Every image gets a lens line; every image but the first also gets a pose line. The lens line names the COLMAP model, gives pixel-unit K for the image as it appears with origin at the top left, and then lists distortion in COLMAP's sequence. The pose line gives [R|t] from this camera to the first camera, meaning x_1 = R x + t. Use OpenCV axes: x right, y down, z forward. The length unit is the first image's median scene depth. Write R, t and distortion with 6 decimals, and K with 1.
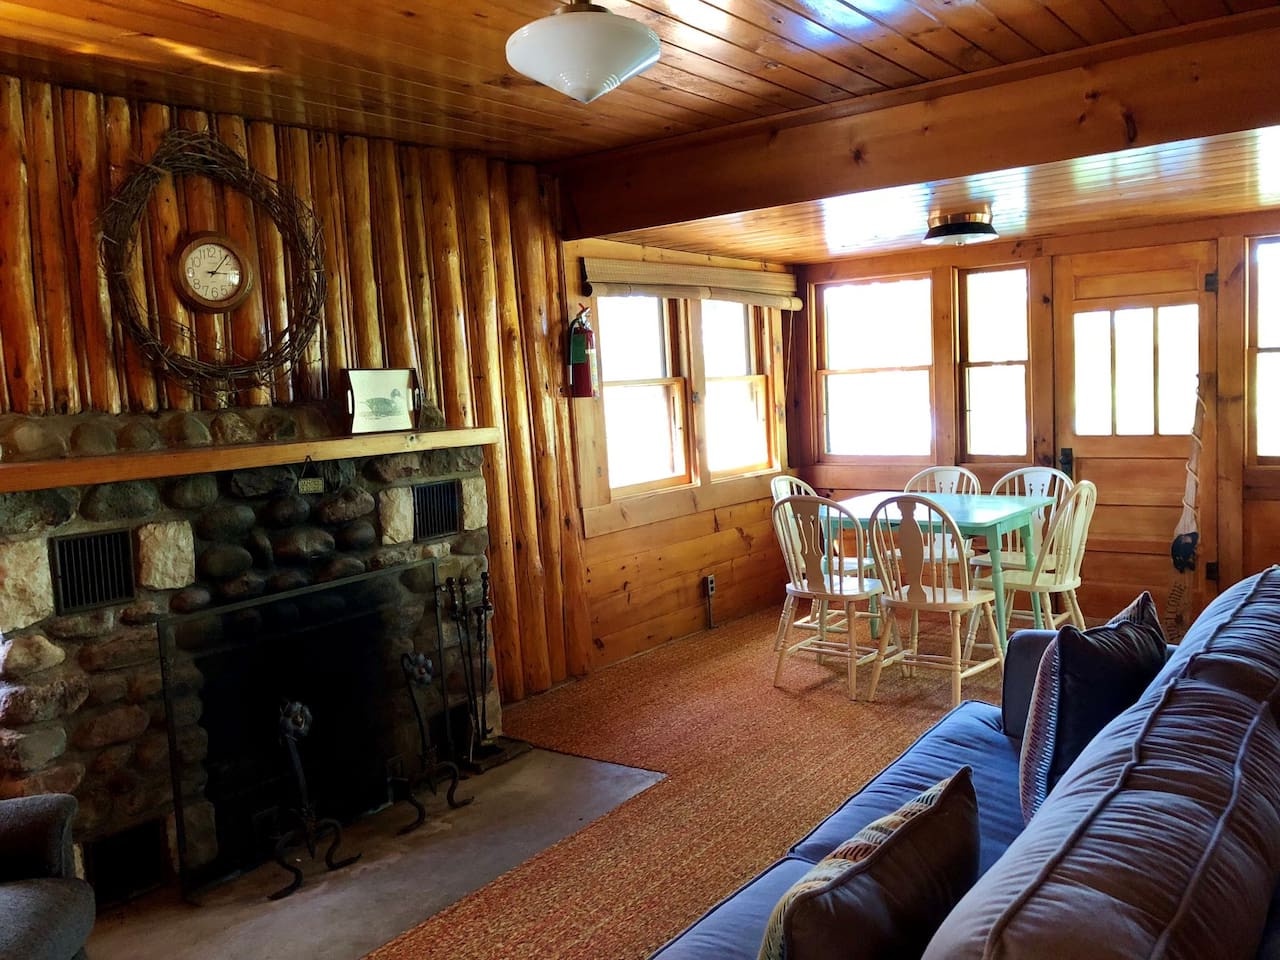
lens RADIAL K [[1046.8, 0, 642.7], [0, 1046.8, 488.3], [0, 0, 1]] dist [0.016397, -0.001134]
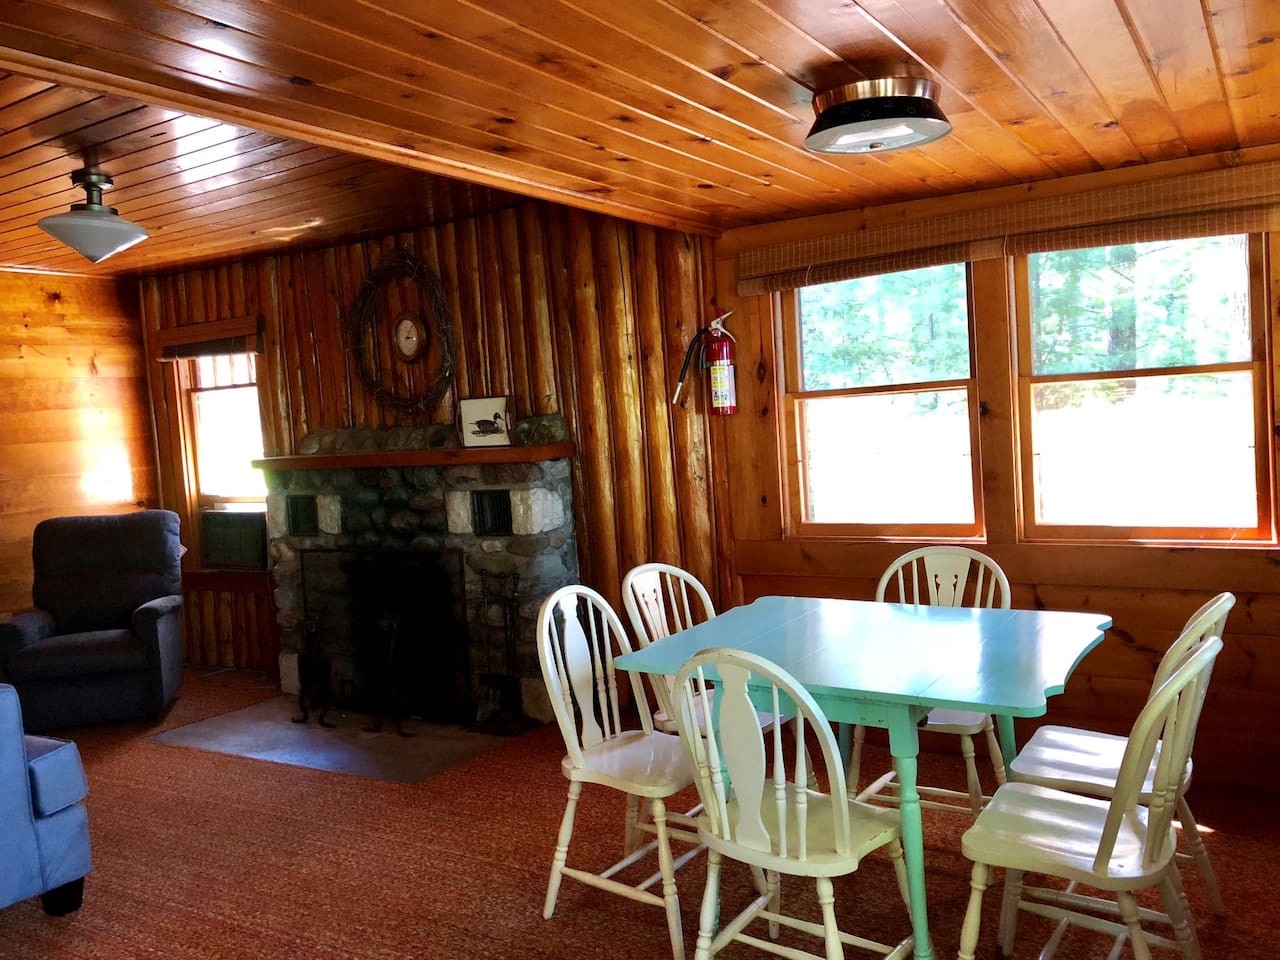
lens RADIAL K [[1046.8, 0, 638.5], [0, 1046.8, 471.7], [0, 0, 1]] dist [0.016397, -0.001134]
pose [[0.082325, 0.096495, -0.991923, 1.051201], [-0.042268, 0.994744, 0.093262, -0.151912], [0.995709, 0.034249, 0.085971, 1.091267]]
